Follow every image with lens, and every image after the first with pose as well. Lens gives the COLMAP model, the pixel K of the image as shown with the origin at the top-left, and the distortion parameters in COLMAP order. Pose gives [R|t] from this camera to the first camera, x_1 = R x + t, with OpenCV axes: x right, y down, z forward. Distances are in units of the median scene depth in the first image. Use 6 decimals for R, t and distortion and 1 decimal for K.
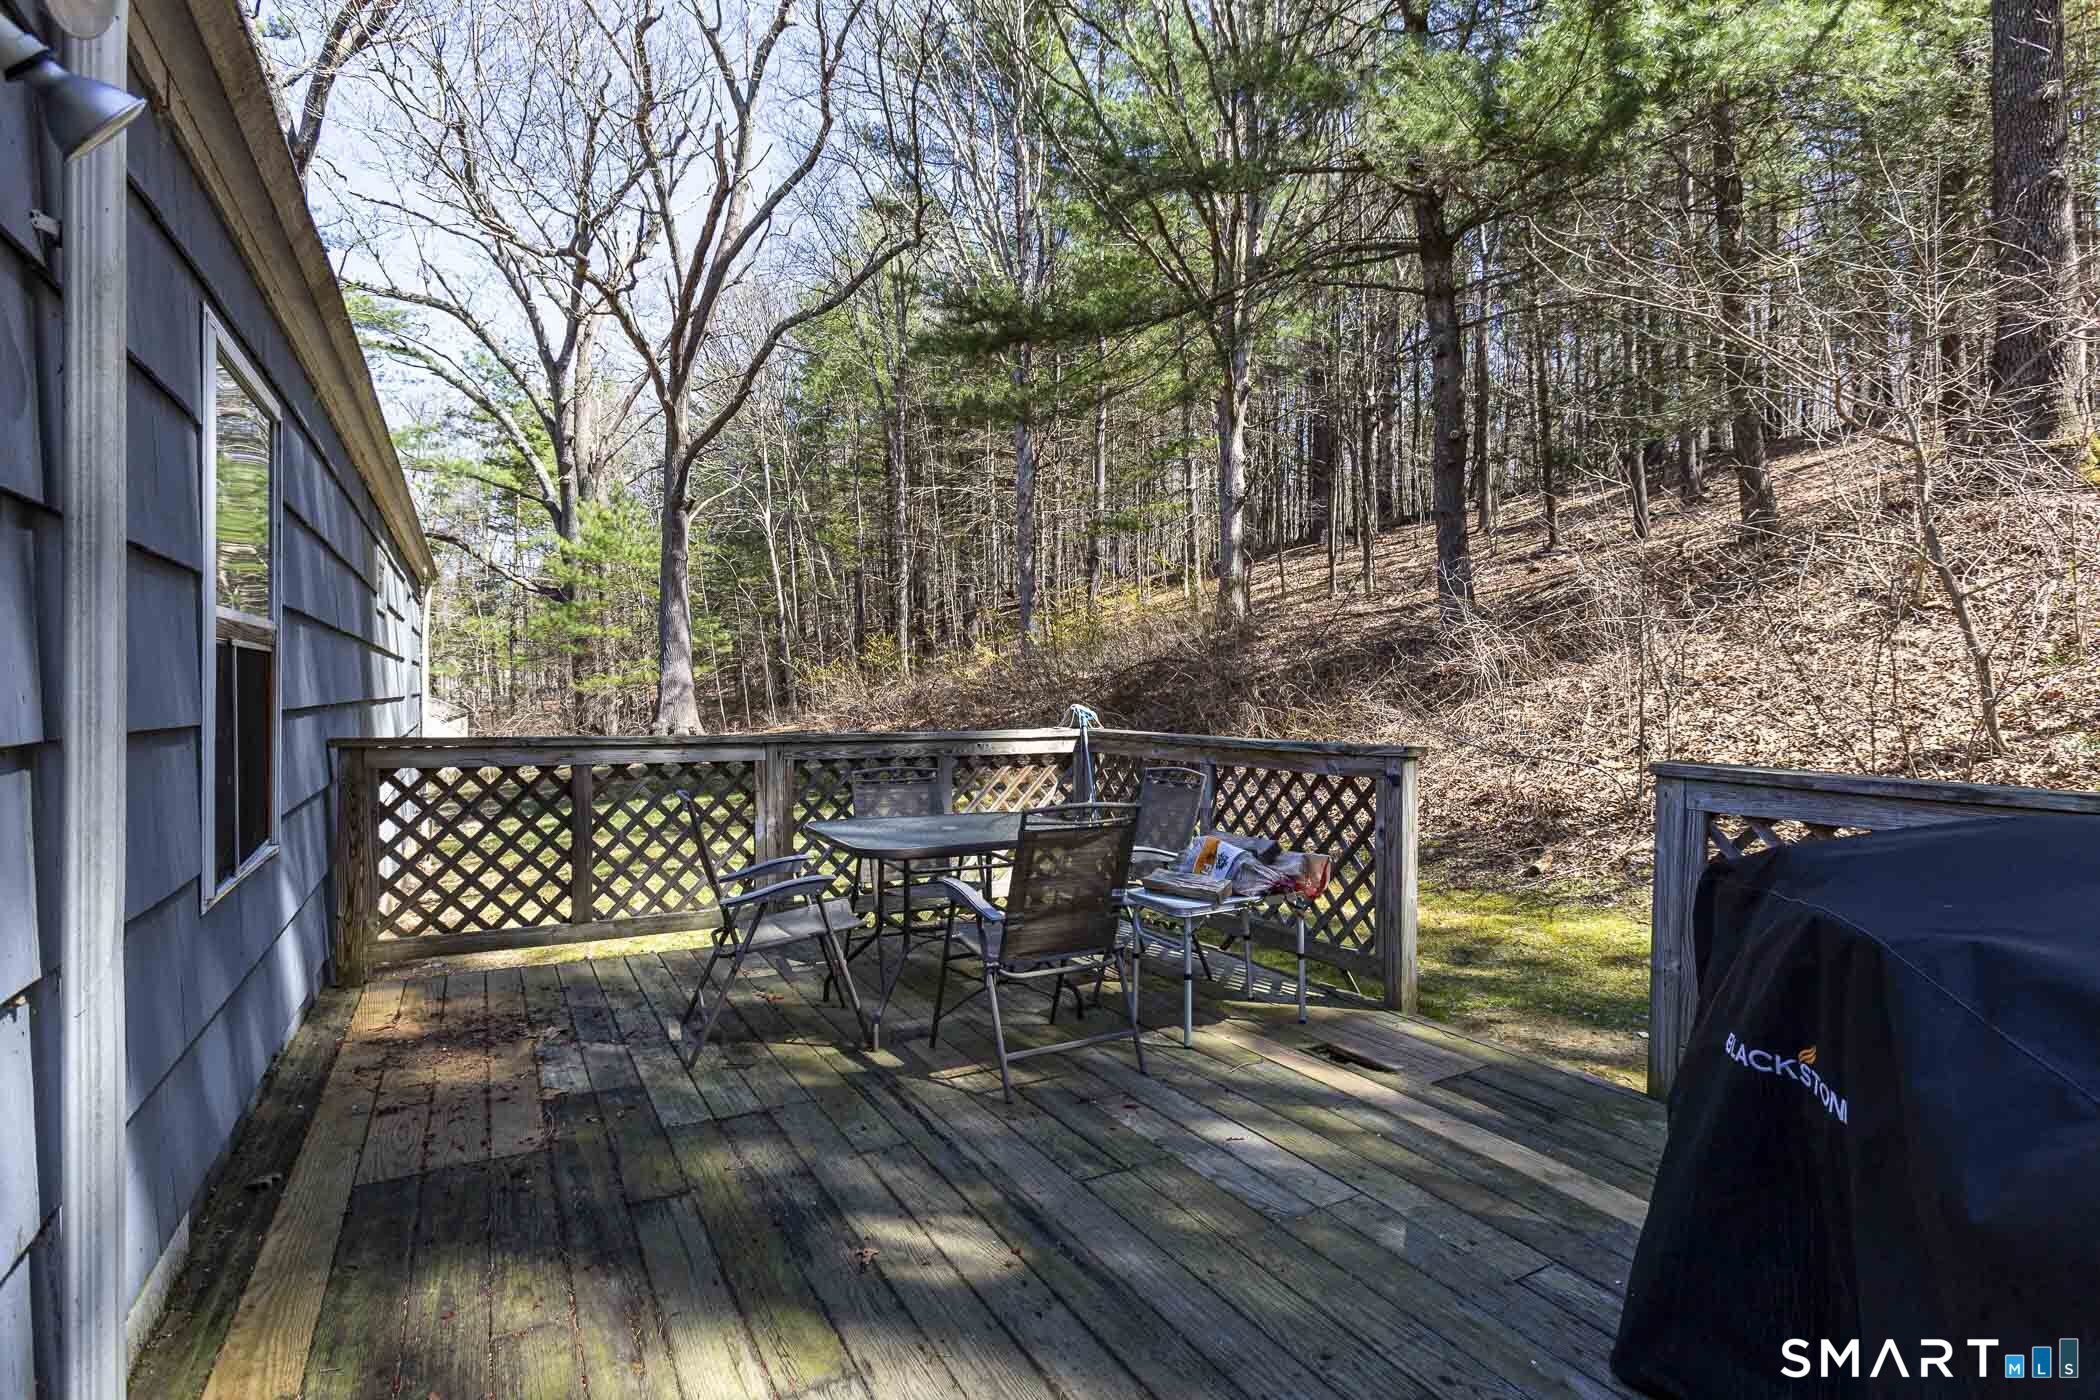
lens RADIAL K [[1007.9, 0, 1050.0], [0, 1007.9, 700.0], [0, 0, 1]] dist [-0.022640, 0.019167]
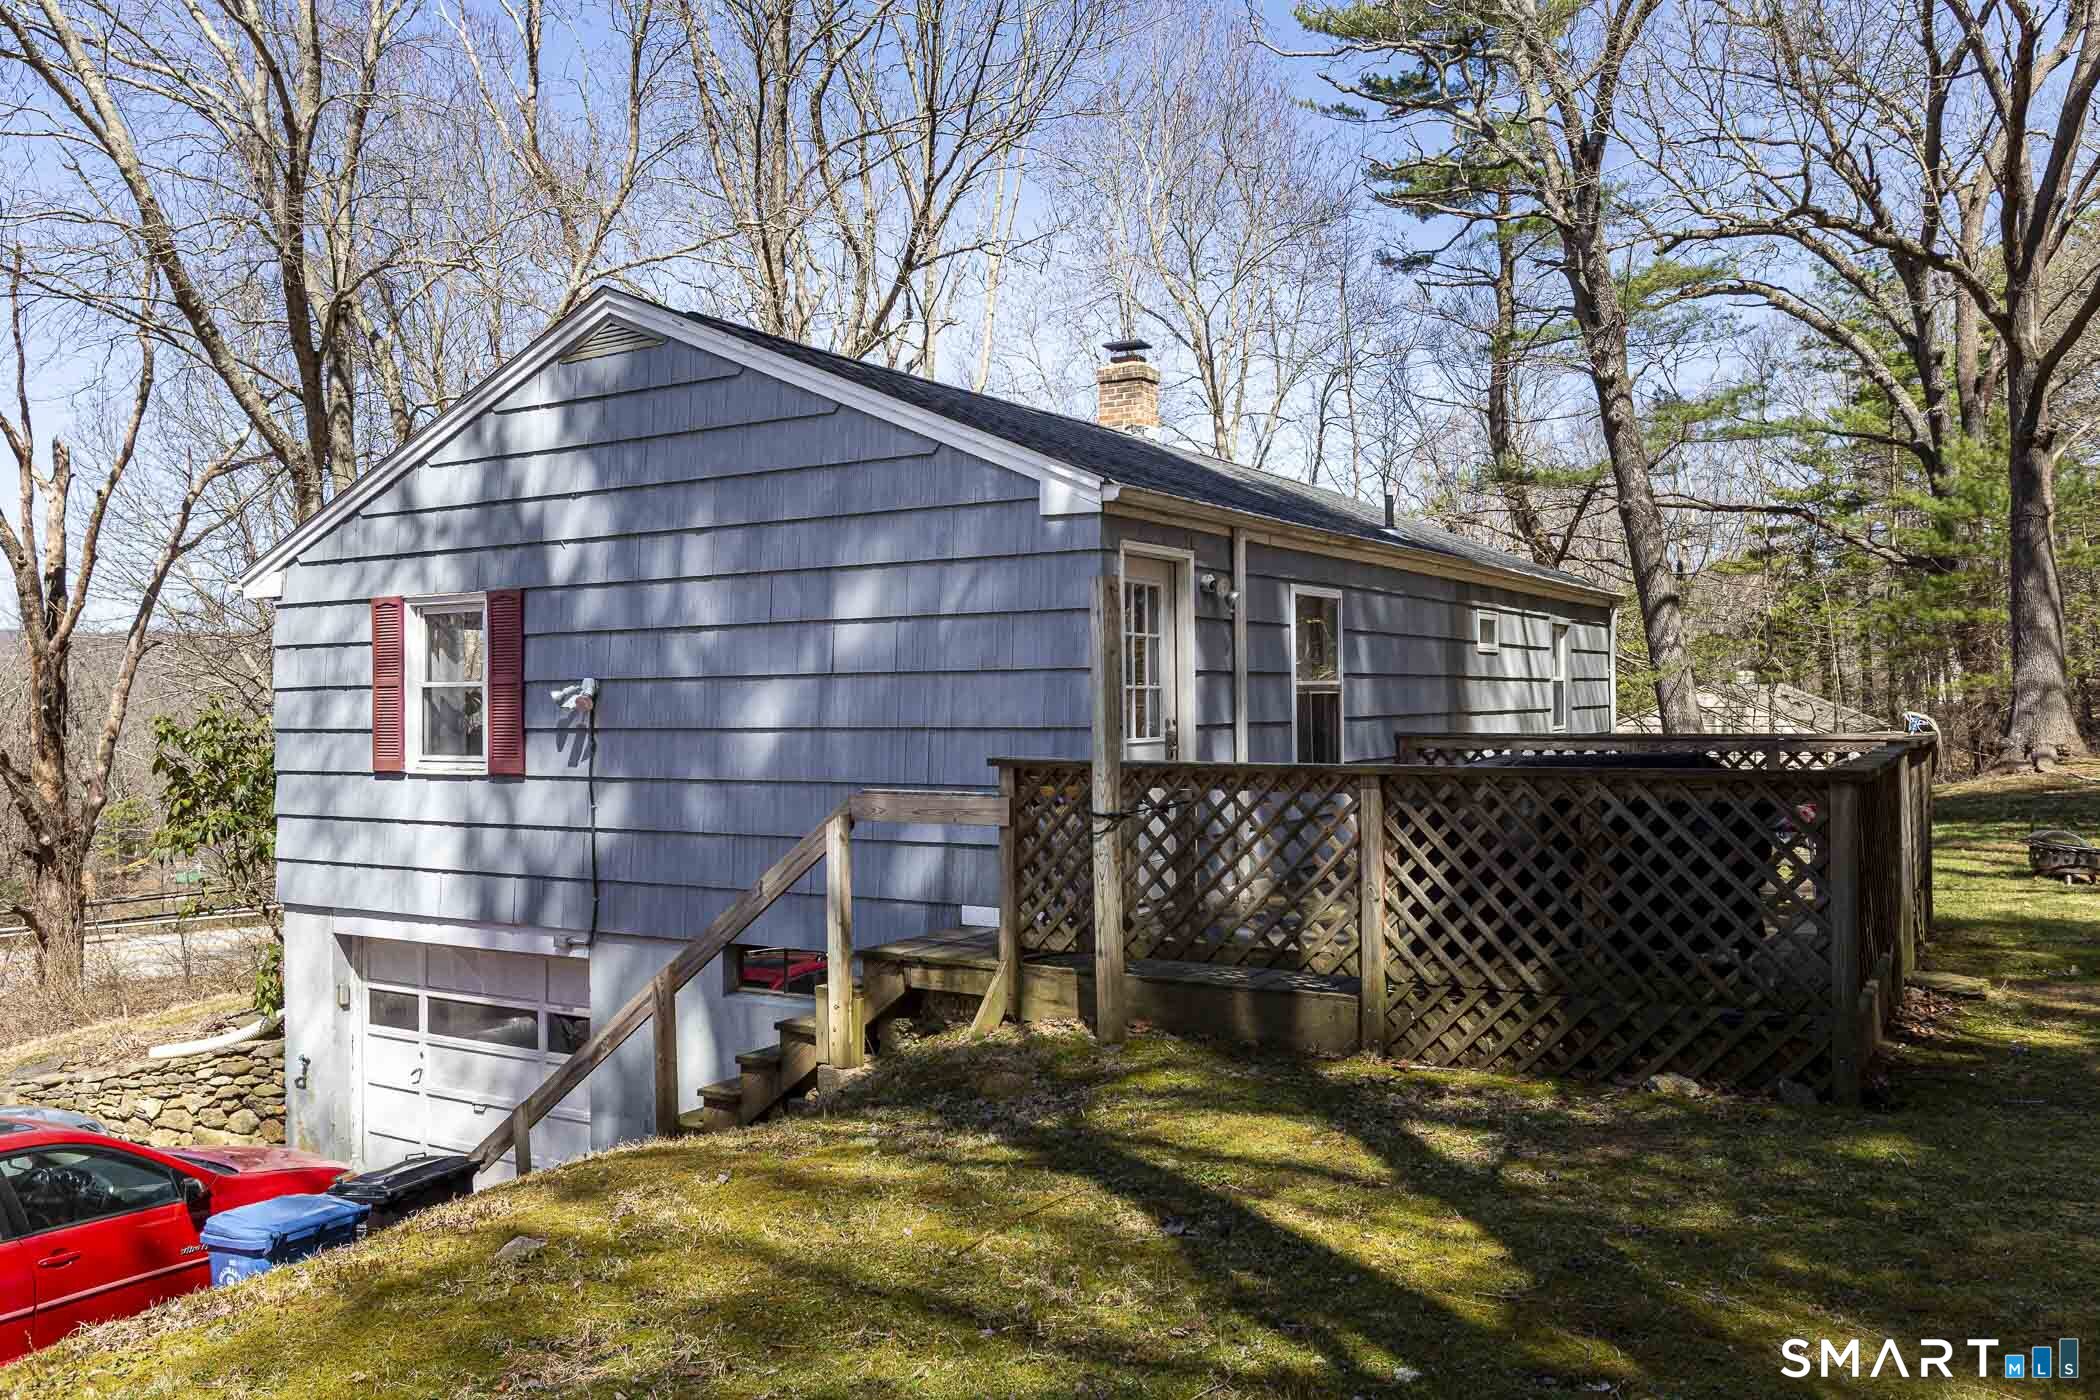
lens RADIAL K [[1623.6, 0, 1021.9], [0, 1623.6, 668.1], [0, 0, 1]] dist [0.008549, 0.004121]
pose [[0.471793, -0.029168, -0.881227, 0.259633], [0.007364, 0.999548, -0.029142, 0.000038], [0.881678, 0.007260, 0.471795, -0.166231]]
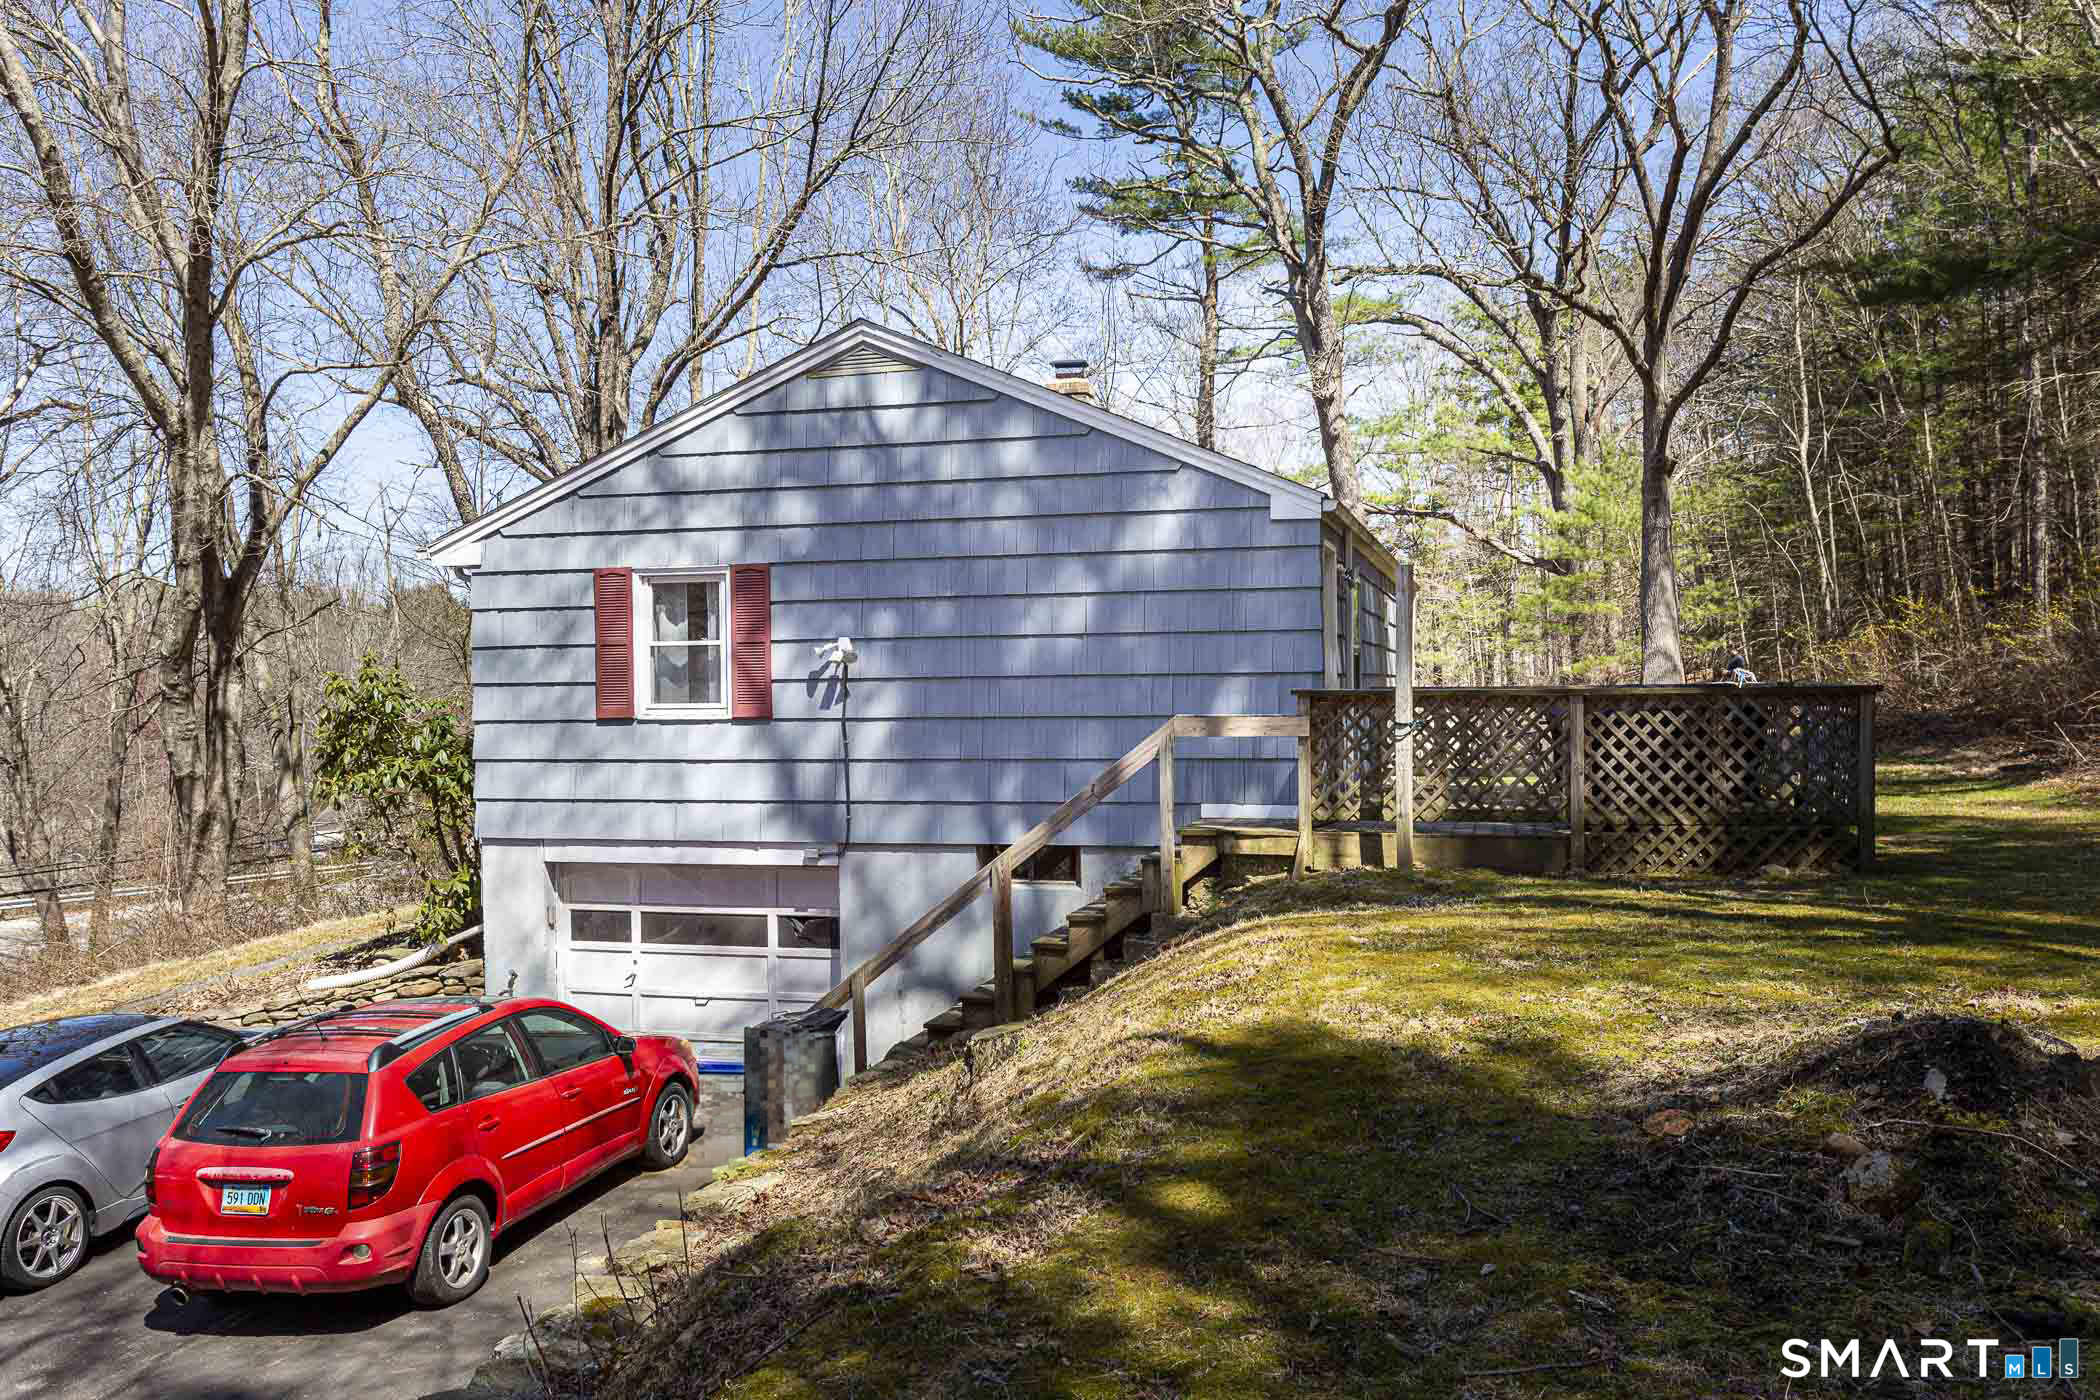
lens RADIAL K [[1722.3, 0, 1050.0], [0, 1722.3, 700.0], [0, 0, 1]] dist [0.013162, -0.004047]
pose [[0.712156, -0.009383, -0.701958, 0.267505], [0.010791, 0.999939, -0.002417, 0.011319], [0.701938, -0.005854, 0.712214, -0.406240]]
